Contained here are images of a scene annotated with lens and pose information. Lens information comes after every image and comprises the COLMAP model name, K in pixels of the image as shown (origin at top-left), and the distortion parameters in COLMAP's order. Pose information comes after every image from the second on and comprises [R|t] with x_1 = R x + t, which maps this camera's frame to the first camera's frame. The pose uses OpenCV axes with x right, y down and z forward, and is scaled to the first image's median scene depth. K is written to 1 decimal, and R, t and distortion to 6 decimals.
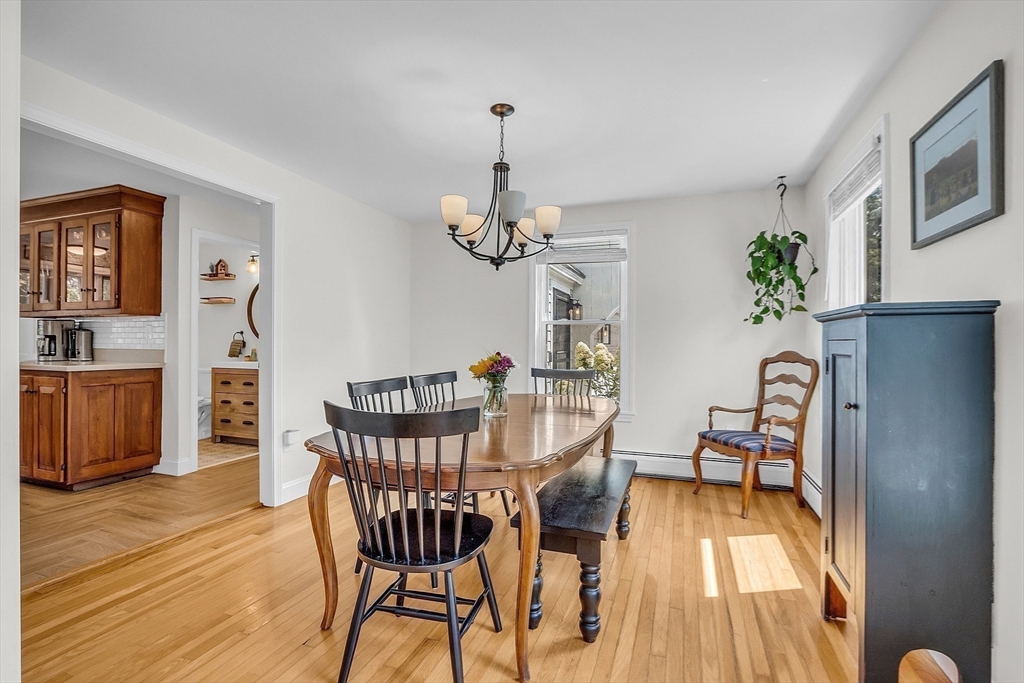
lens RADIAL K [[464.2, 0, 504.9], [0, 464.2, 337.8], [0, 0, 1]] dist [-0.015977, 0.001274]
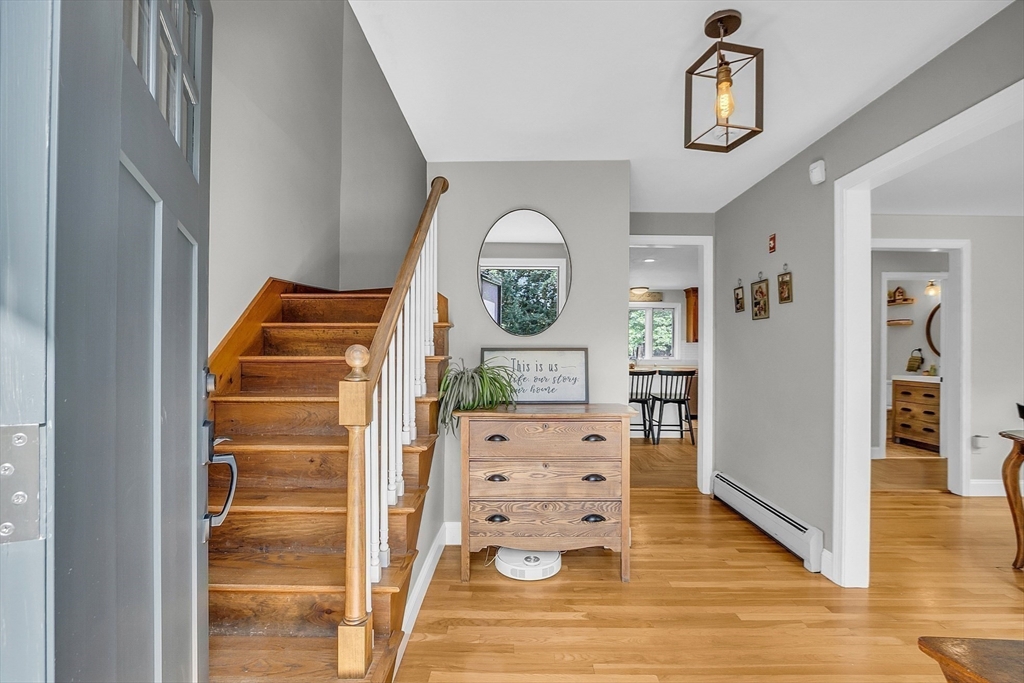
lens RADIAL K [[464.2, 0, 514.7], [0, 464.2, 353.9], [0, 0, 1]] dist [-0.015977, 0.001274]
pose [[0.352274, 0.000941, -0.935897, 0.137291], [0.003734, 0.999990, 0.002411, -0.009045], [0.935890, -0.004344, 0.352267, -0.342021]]
